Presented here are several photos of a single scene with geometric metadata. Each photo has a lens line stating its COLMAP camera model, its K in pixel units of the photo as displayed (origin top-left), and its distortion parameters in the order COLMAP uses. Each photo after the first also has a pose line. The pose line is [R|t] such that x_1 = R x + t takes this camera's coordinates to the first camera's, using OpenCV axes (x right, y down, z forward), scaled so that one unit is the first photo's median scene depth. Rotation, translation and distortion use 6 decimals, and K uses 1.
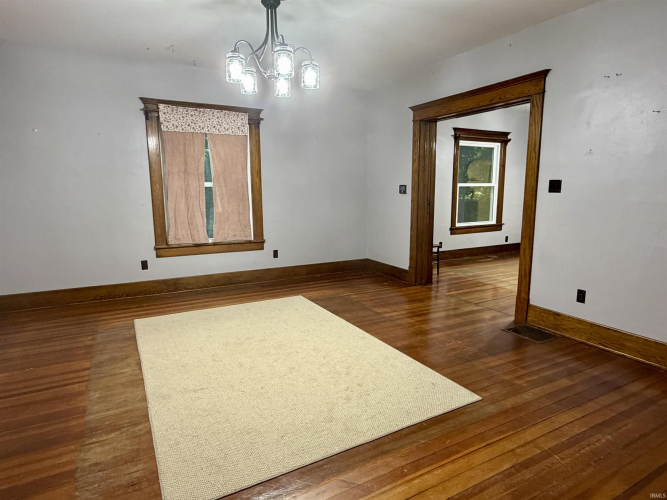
lens RADIAL K [[393.3, 0, 332.6], [0, 393.3, 245.2], [0, 0, 1]] dist [0.000829, 0.000967]
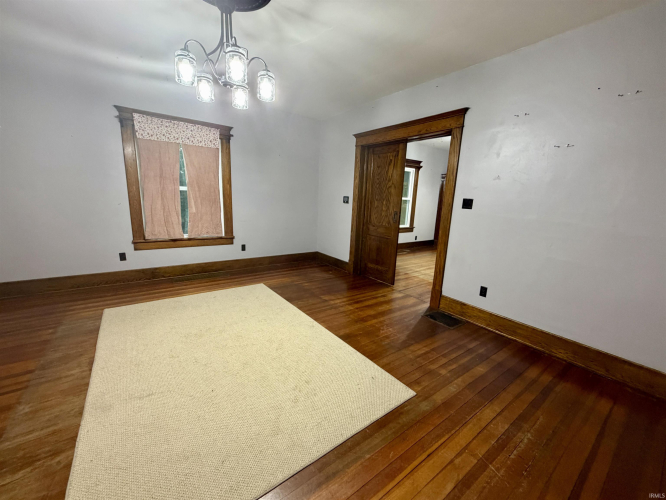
lens RADIAL K [[266.4, 0, 329.1], [0, 266.4, 248.5], [0, 0, 1]] dist [0.001225, 0.000298]
pose [[0.990959, 0.019933, 0.132678, 0.017910], [-0.026659, 0.998438, 0.049108, -0.038596], [-0.131492, -0.052201, 0.989942, 0.215559]]
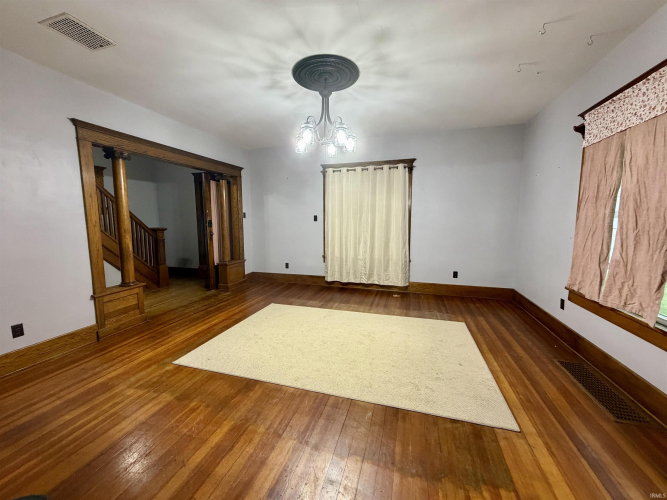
lens RADIAL K [[267.4, 0, 331.9], [0, 267.4, 249.9], [0, 0, 1]] dist [-0.002478, 0.000524]
pose [[-0.717261, 0.080934, -0.692088, 0.433661], [-0.096521, 0.972117, 0.213713, -0.207045], [0.690087, 0.220089, -0.689449, 1.427514]]
